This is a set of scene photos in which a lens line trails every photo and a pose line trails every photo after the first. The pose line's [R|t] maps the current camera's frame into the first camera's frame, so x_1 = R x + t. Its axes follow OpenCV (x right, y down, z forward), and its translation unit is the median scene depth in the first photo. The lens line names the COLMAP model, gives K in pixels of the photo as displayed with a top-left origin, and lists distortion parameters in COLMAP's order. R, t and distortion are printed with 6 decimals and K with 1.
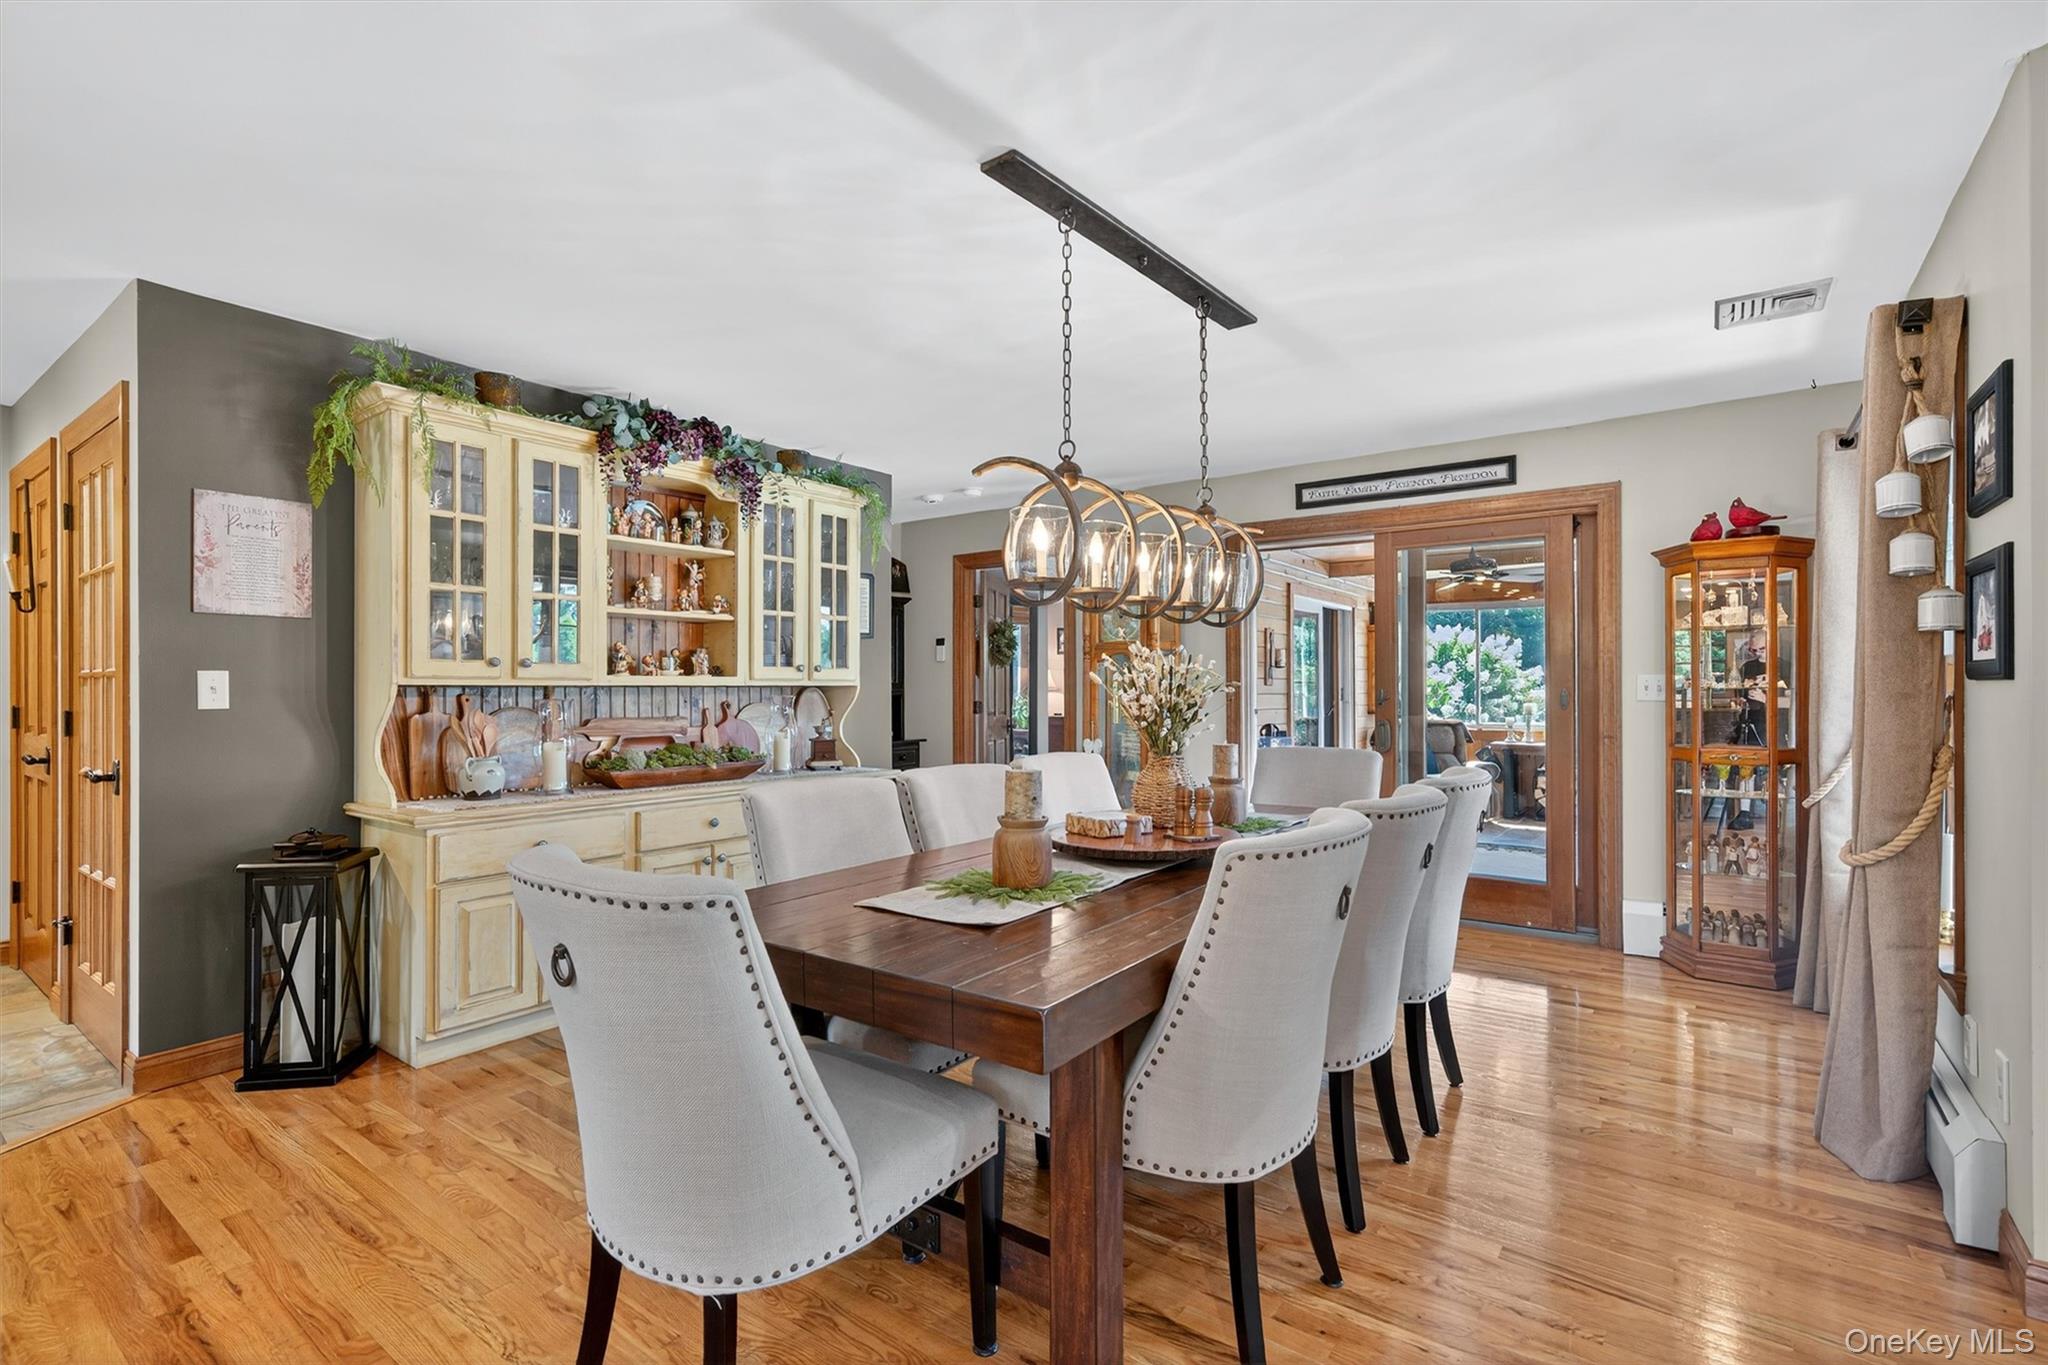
lens RADIAL K [[919.4, 0, 1024.0], [0, 919.4, 682.5], [0, 0, 1]] dist [0.001024, 0.000090]
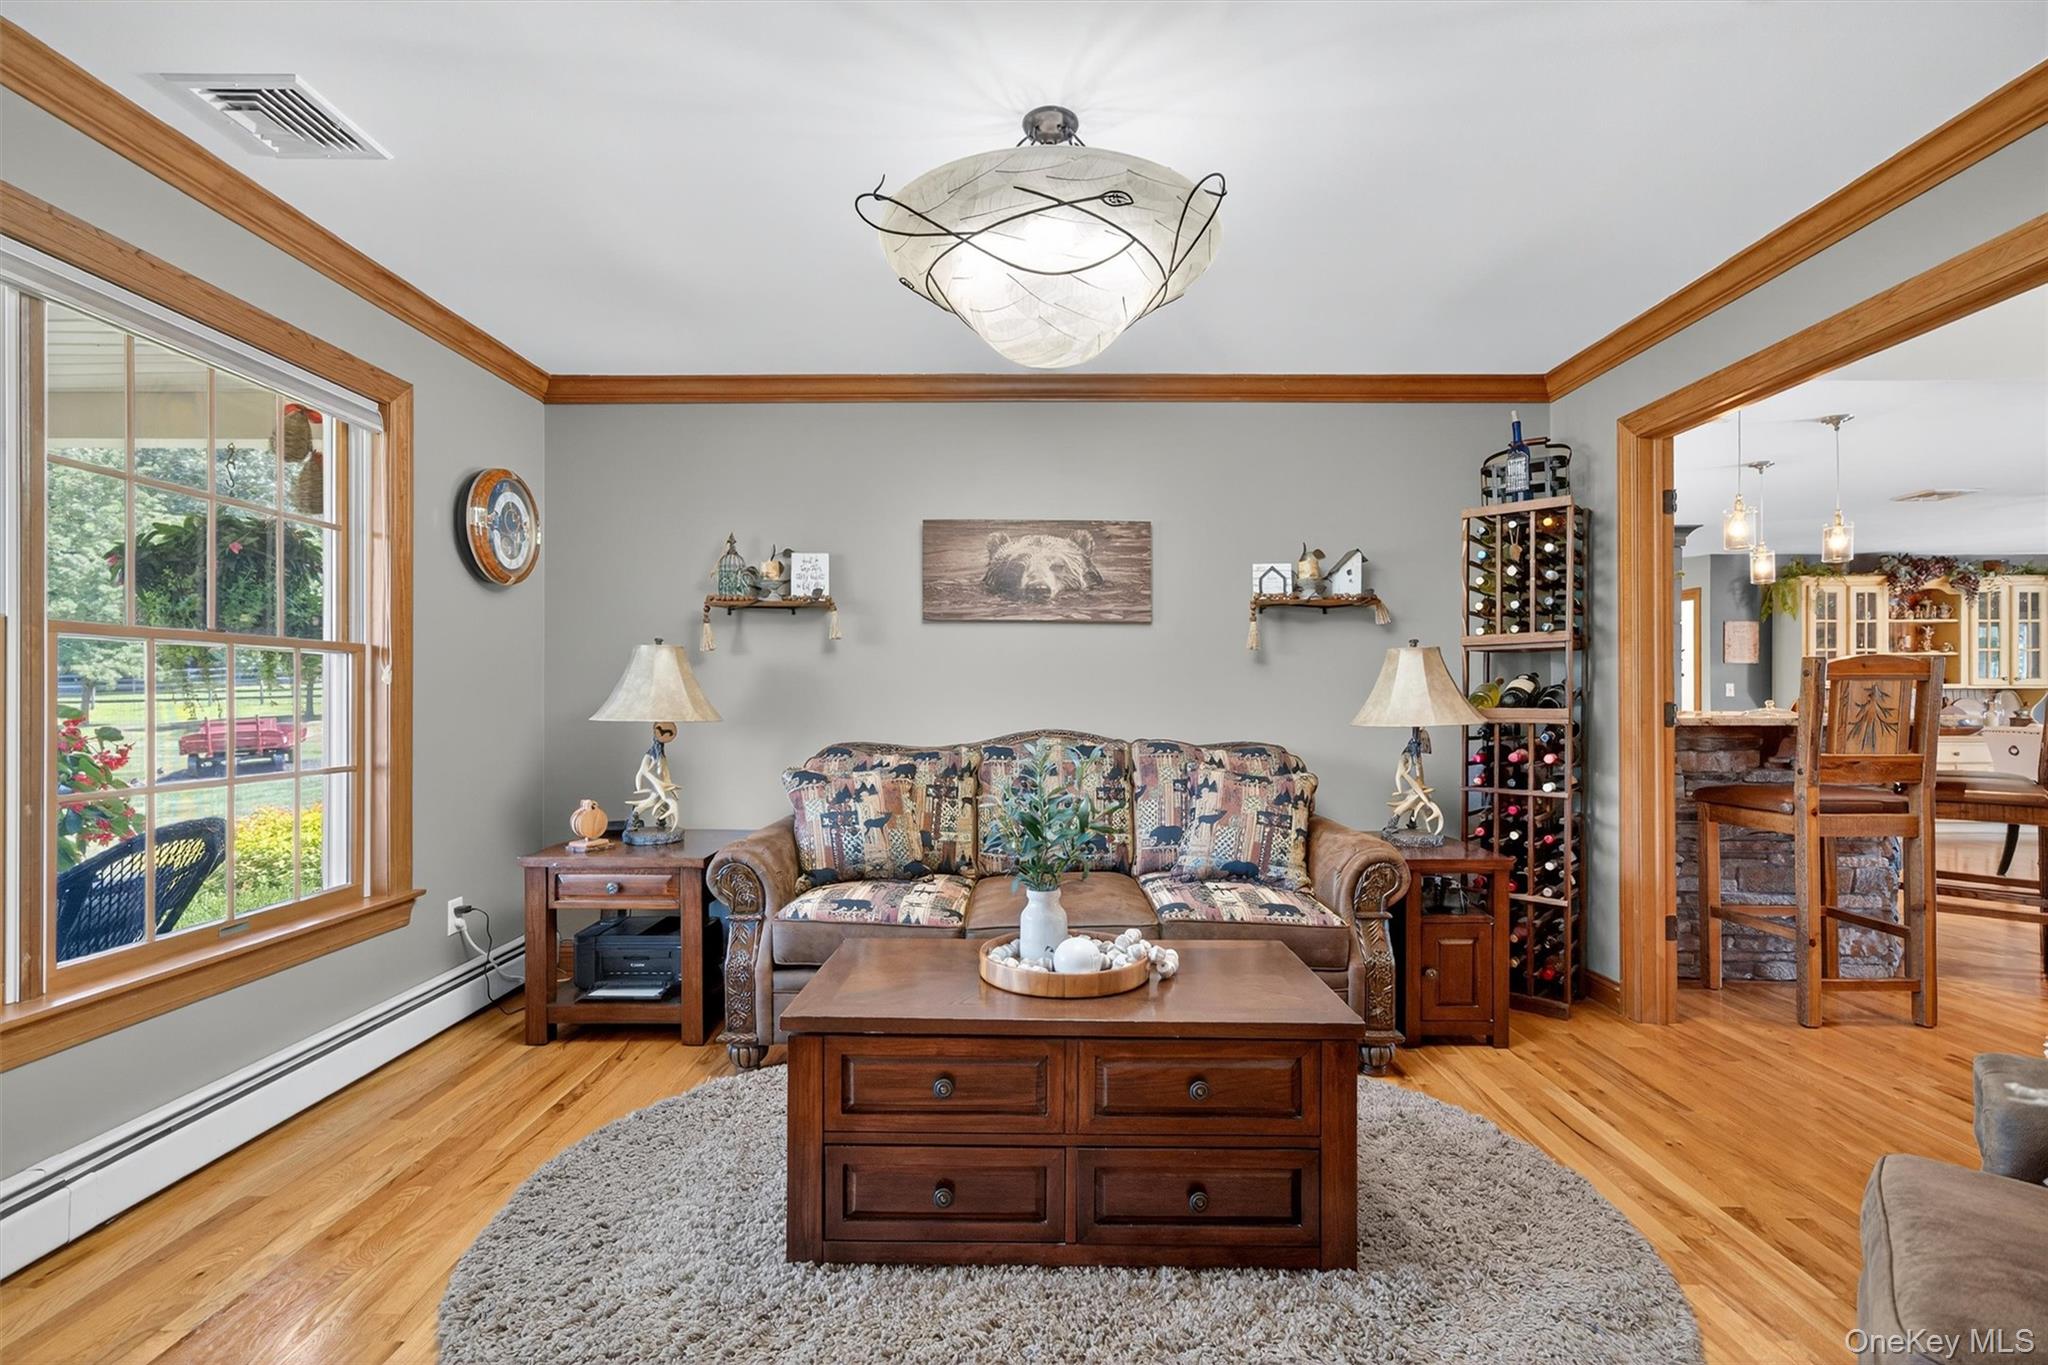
lens RADIAL K [[849.7, 0, 1024.0], [0, 849.7, 682.5], [0, 0, 1]] dist [0.000171, -0.000080]
pose [[0.574198, -0.010384, -0.818651, 0.023081], [0.002492, 0.999937, -0.010935, 0.006517], [0.818713, 0.004239, 0.574187, -1.830289]]
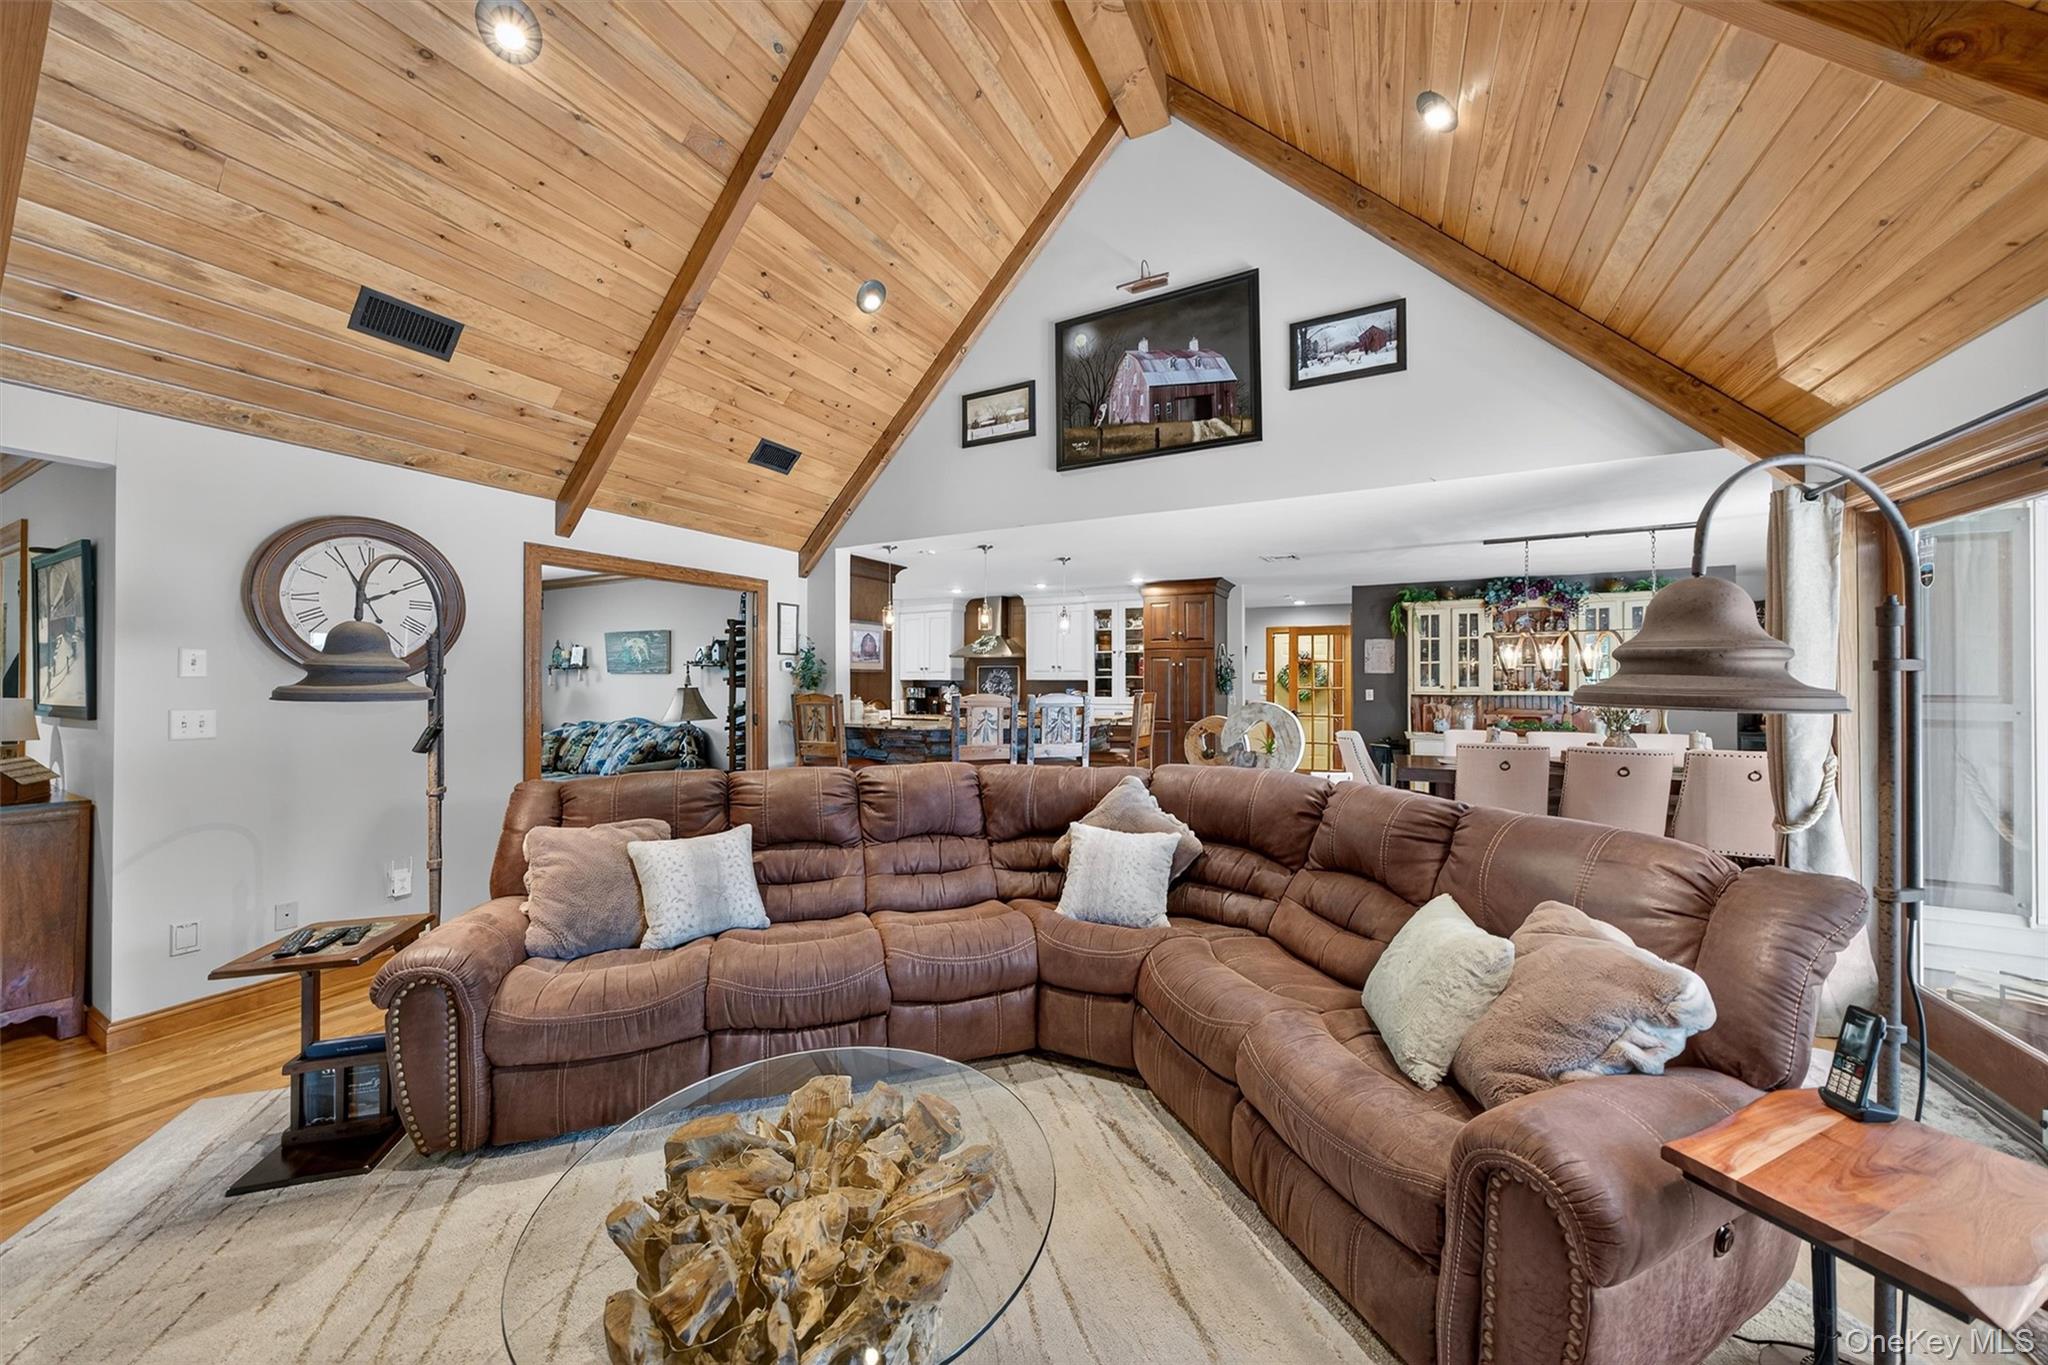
lens RADIAL K [[688.2, 0, 1024.0], [0, 688.2, 682.5], [0, 0, 1]] dist [-0.000549, -0.000038]
pose [[0.141719, 0.002704, -0.989903, 1.226444], [0.004823, 0.999983, 0.003422, -0.043548], [0.989895, -0.005259, 0.141703, -0.549413]]
